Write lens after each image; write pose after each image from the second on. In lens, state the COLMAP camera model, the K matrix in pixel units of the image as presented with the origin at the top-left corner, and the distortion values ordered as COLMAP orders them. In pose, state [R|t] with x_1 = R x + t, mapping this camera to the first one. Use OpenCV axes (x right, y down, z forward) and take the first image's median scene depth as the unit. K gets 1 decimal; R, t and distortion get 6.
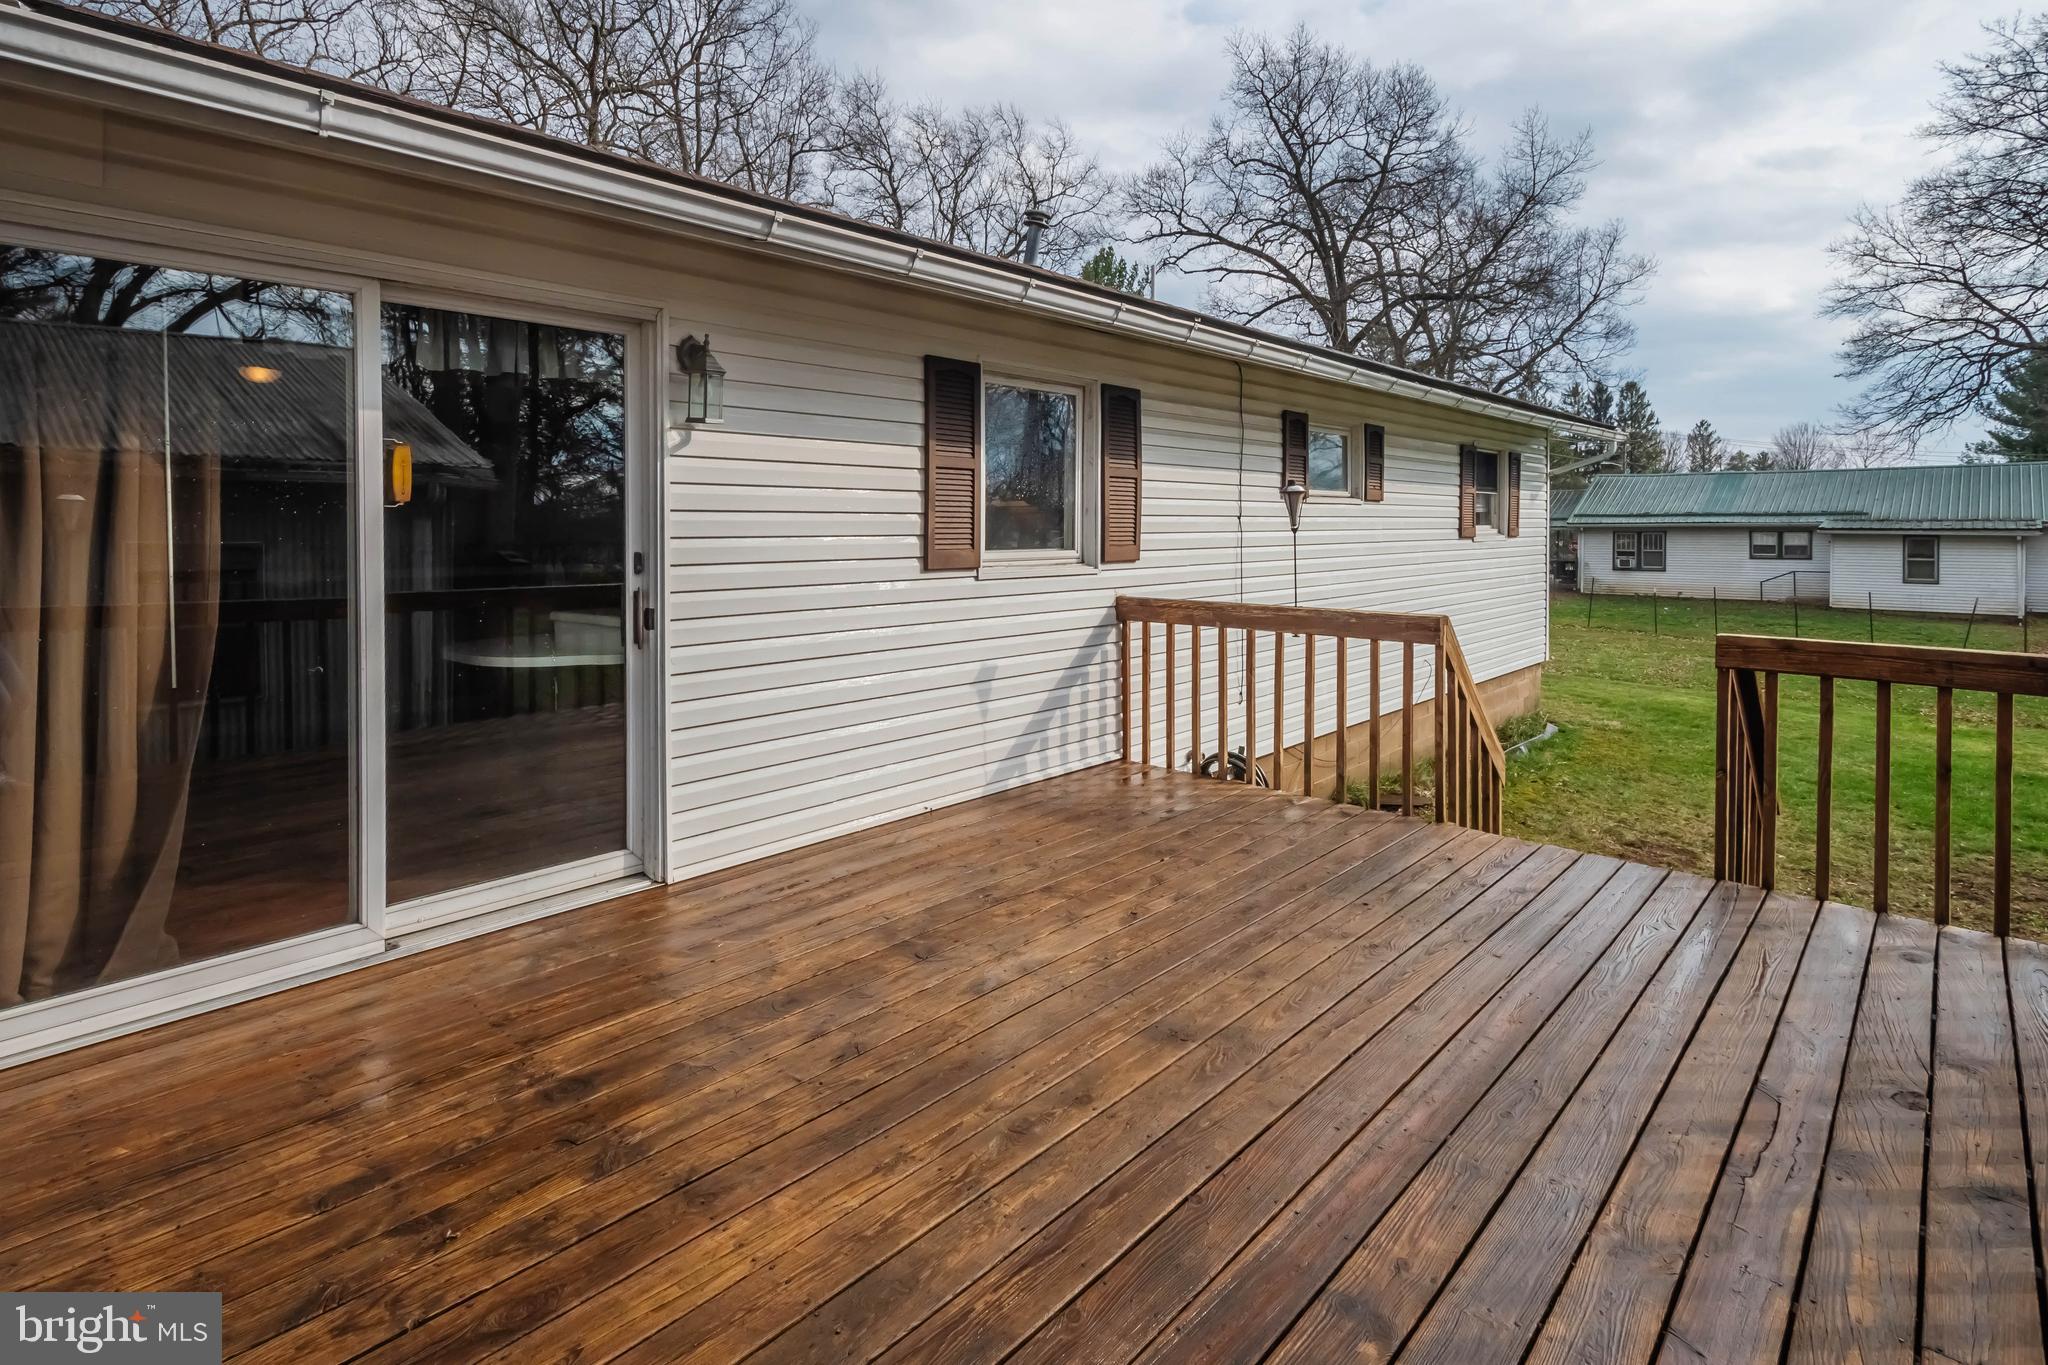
lens RADIAL K [[953.0, 0, 1041.7], [0, 953.0, 534.7], [0, 0, 1]] dist [0.004112, -0.000156]
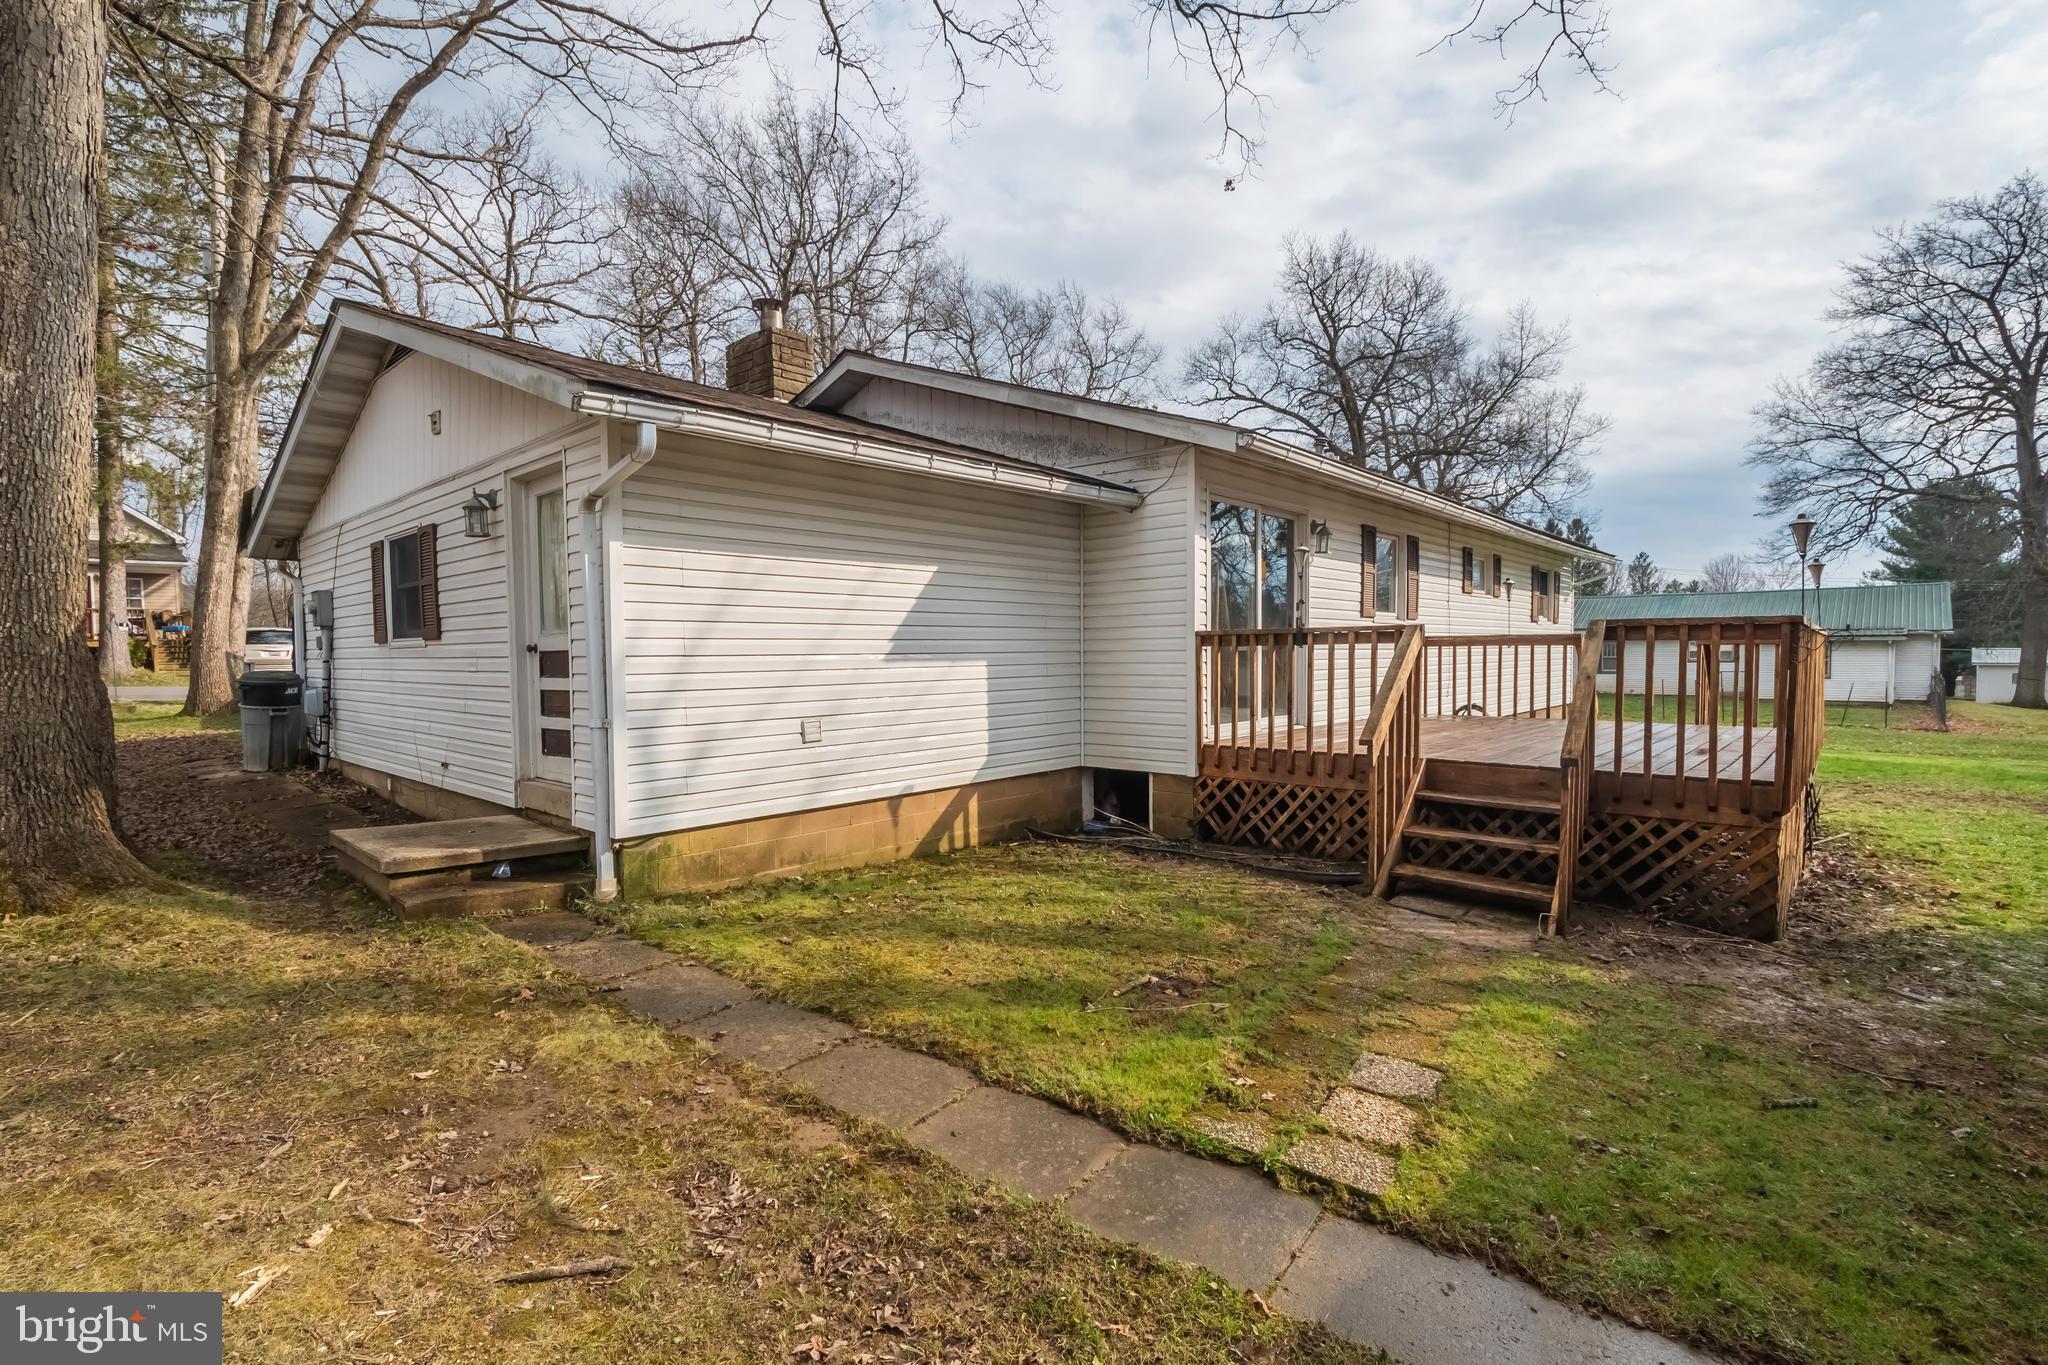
lens RADIAL K [[953.0, 0, 1017.7], [0, 953.0, 694.6], [0, 0, 1]] dist [0.004112, -0.000156]
pose [[0.999298, -0.008413, 0.036517, -0.167091], [0.007471, 0.999638, 0.025851, 0.025422], [-0.036721, -0.025560, 0.998999, -0.201142]]
